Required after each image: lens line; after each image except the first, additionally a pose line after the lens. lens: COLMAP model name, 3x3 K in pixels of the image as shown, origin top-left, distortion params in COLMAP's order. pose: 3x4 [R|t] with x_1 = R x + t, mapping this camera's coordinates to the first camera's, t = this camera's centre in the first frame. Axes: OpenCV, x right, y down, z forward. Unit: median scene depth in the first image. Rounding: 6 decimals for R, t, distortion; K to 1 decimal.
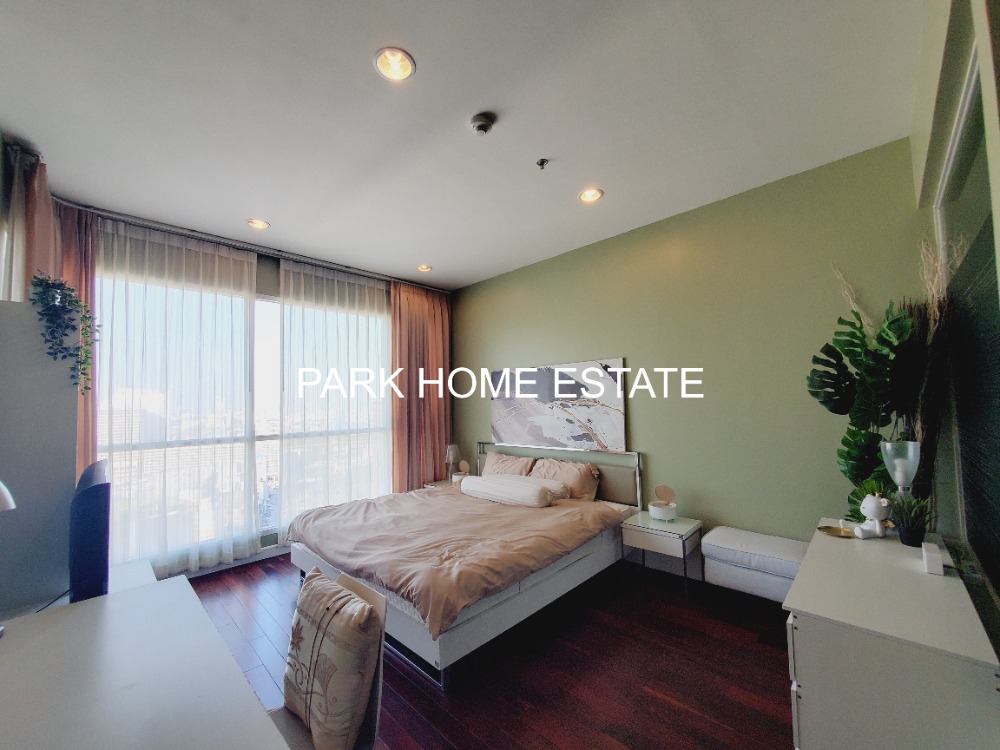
lens RADIAL K [[397.5, 0, 497.5], [0, 397.5, 383.1], [0, 0, 1]] dist [0.001913, -0.002671]
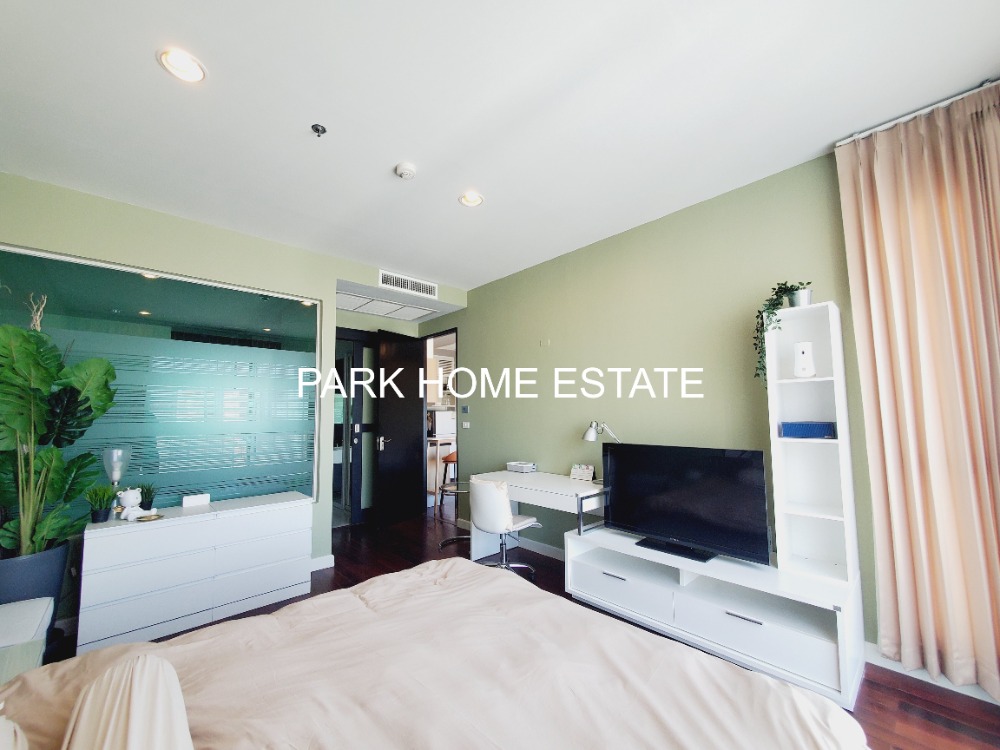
lens RADIAL K [[397.5, 0, 497.5], [0, 397.5, 383.1], [0, 0, 1]] dist [0.001913, -0.002671]
pose [[-0.998174, 0.039158, 0.045985, -0.214095], [0.032846, 0.990867, -0.130783, 0.080863], [-0.050686, -0.129034, -0.990344, 1.307468]]
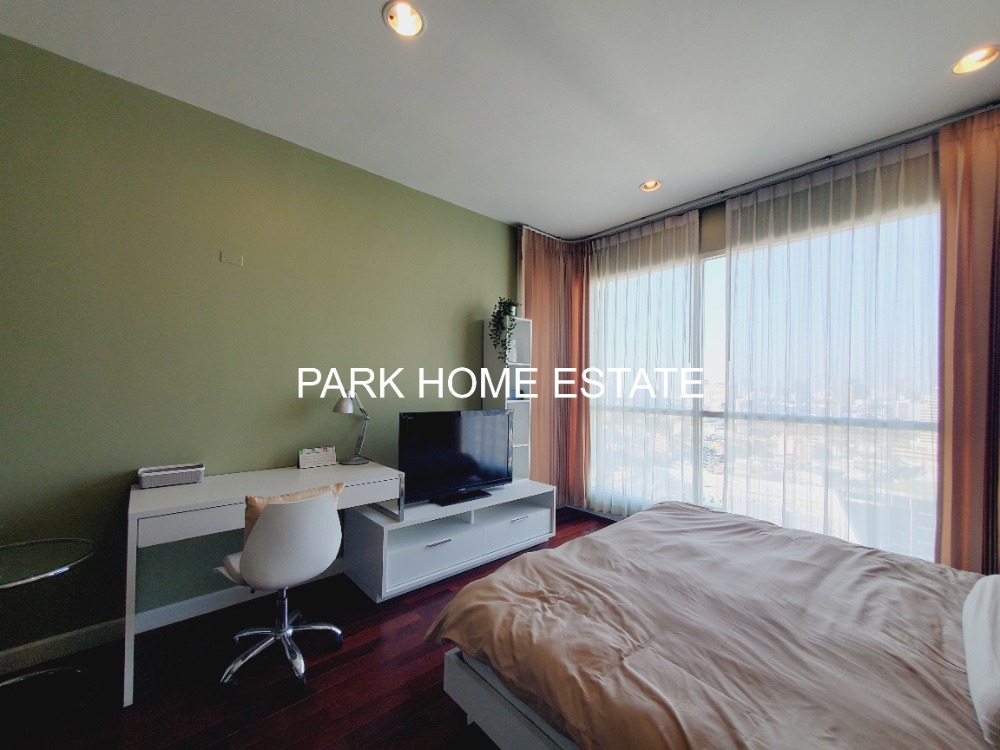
lens RADIAL K [[397.5, 0, 497.5], [0, 397.5, 383.1], [0, 0, 1]] dist [0.001913, -0.002671]
pose [[-0.071945, 0.015734, -0.997285, 0.367584], [0.039598, 0.999132, 0.012907, 0.042114], [0.996622, -0.038562, -0.072505, 0.660565]]
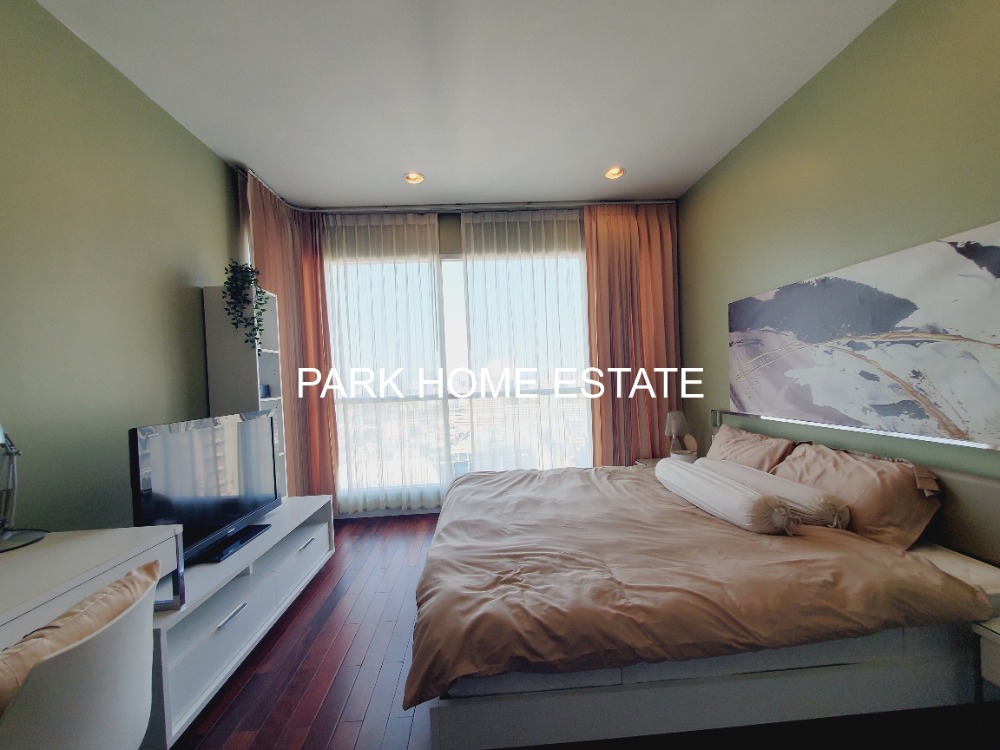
lens RADIAL K [[397.5, 0, 497.5], [0, 397.5, 383.1], [0, 0, 1]] dist [0.001913, -0.002671]
pose [[0.735198, -0.001248, -0.677851, 0.204926], [0.062491, 0.995864, 0.065945, 0.048442], [0.674965, -0.090842, 0.732236, 0.361718]]
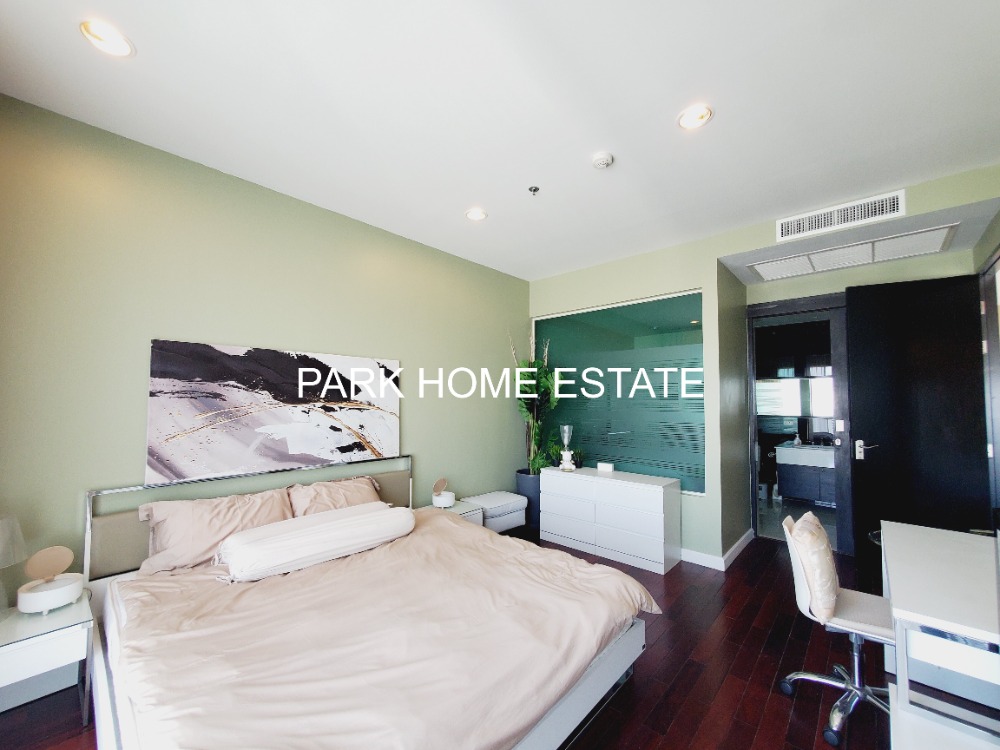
lens RADIAL K [[397.5, 0, 497.5], [0, 397.5, 383.1], [0, 0, 1]] dist [0.001913, -0.002671]
pose [[-0.027615, 0.067498, 0.997337, -0.709056], [-0.056505, 0.996017, -0.068973, 0.048734], [-0.998020, -0.058259, -0.023691, 0.816552]]
